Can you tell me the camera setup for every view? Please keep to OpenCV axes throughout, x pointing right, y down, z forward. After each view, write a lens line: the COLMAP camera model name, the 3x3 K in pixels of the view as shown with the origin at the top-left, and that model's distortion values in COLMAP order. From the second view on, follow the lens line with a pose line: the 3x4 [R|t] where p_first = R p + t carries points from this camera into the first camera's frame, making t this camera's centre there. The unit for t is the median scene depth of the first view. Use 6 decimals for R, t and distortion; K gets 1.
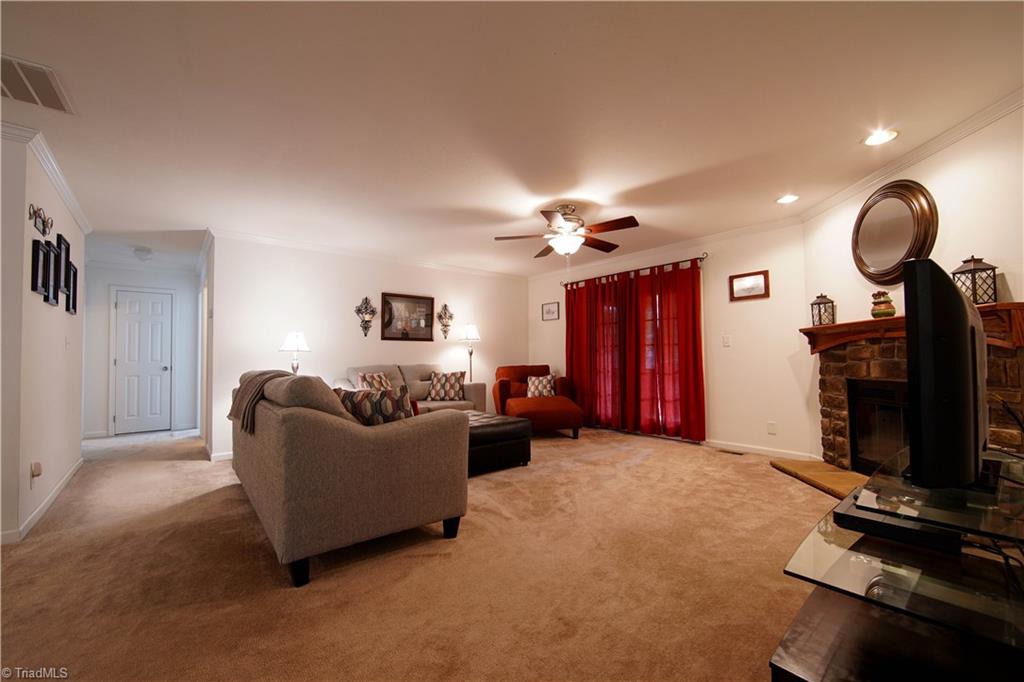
lens RADIAL K [[418.8, 0, 507.9], [0, 418.8, 343.3], [0, 0, 1]] dist [-0.009890, -0.000983]
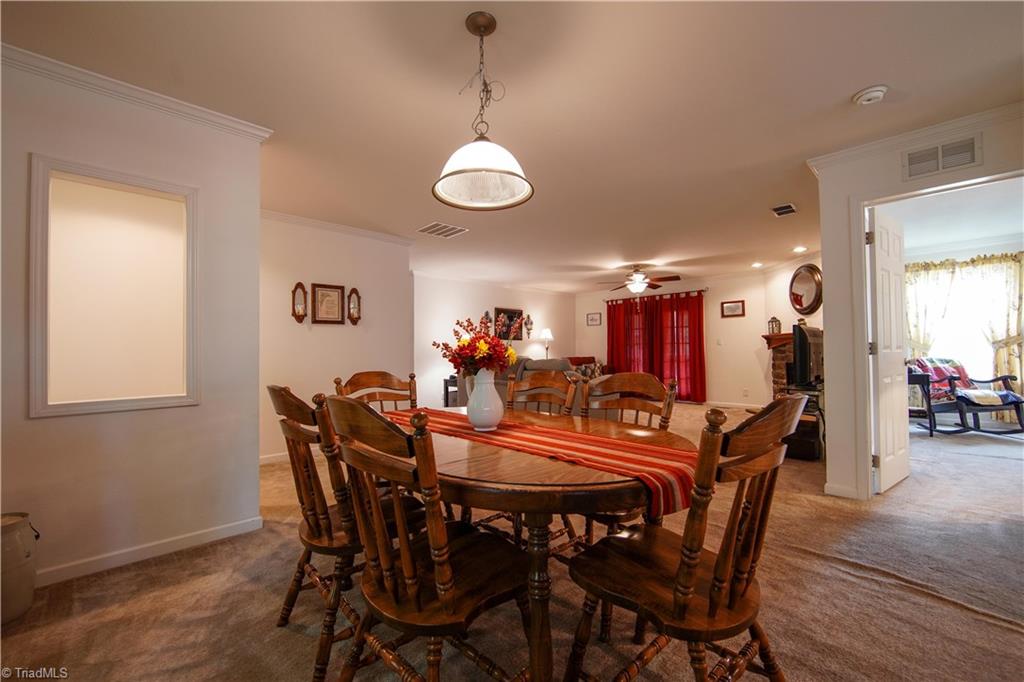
lens RADIAL K [[418.8, 0, 510.8], [0, 418.8, 343.4], [0, 0, 1]] dist [-0.009890, -0.000983]
pose [[0.996836, 0.003356, 0.079420, -0.391261], [-0.004222, 0.999933, 0.010734, -0.010826], [-0.079379, -0.011035, 0.996783, -0.530315]]
